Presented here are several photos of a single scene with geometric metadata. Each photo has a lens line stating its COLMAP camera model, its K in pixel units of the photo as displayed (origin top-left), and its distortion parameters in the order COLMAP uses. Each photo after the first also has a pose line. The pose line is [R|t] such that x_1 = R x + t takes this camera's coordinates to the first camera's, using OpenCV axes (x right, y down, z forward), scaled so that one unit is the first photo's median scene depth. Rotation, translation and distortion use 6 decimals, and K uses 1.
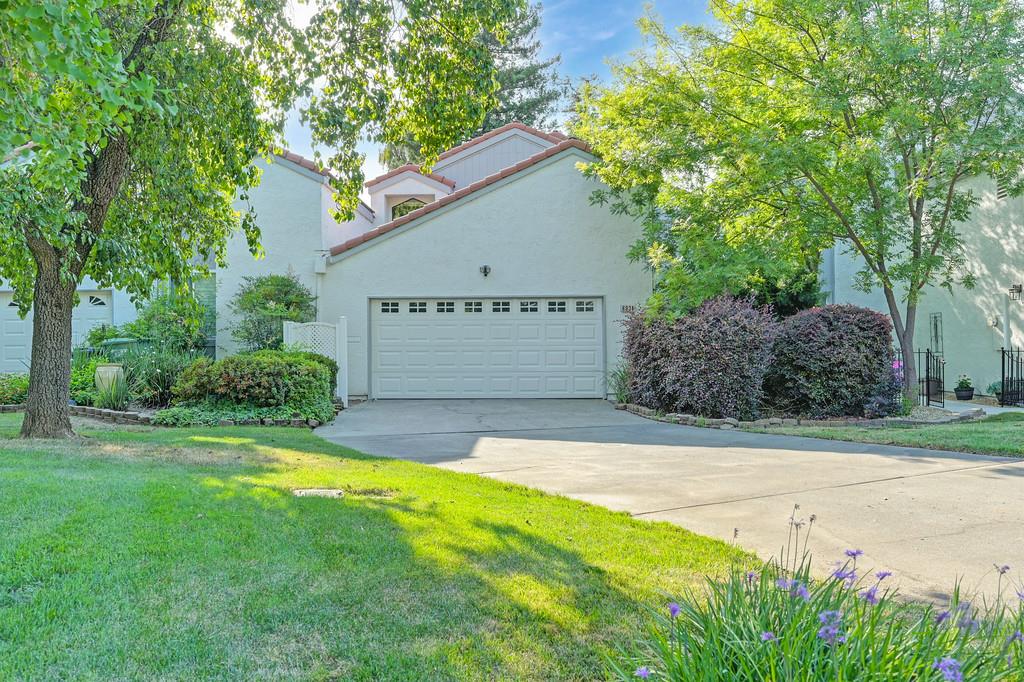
lens RADIAL K [[874.3, 0, 509.8], [0, 874.3, 331.4], [0, 0, 1]] dist [-0.012154, -0.000900]
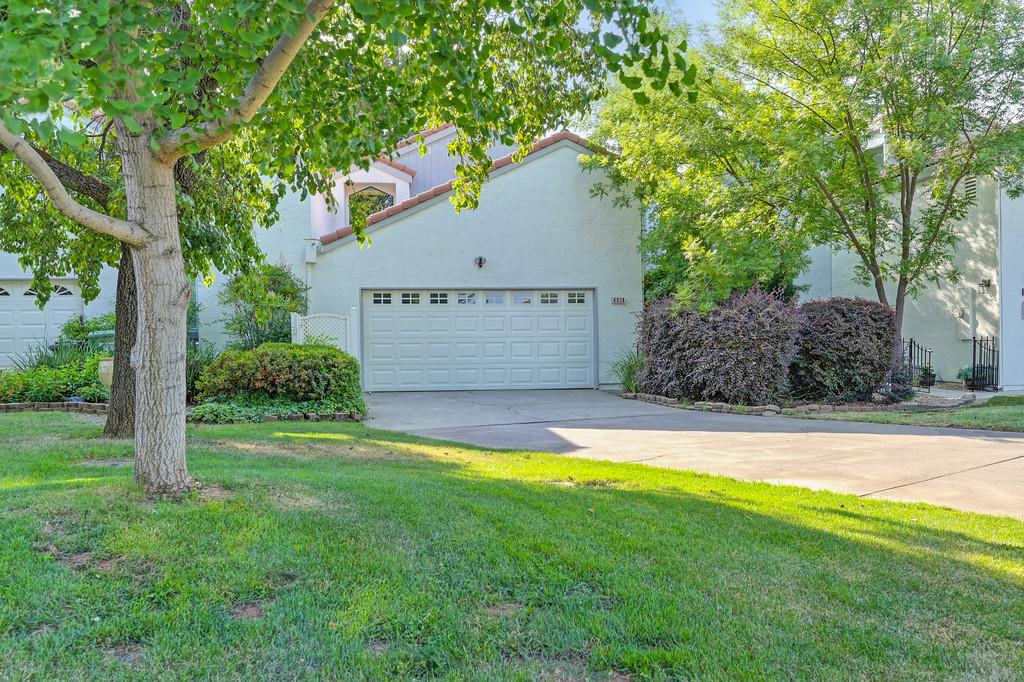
lens RADIAL K [[874.3, 0, 509.7], [0, 874.3, 348.1], [0, 0, 1]] dist [-0.012154, -0.000900]
pose [[0.988101, -0.005312, 0.153715, -0.169400], [0.000997, 0.999603, 0.028140, 0.000796], [-0.153804, -0.027652, 0.987714, 0.012545]]
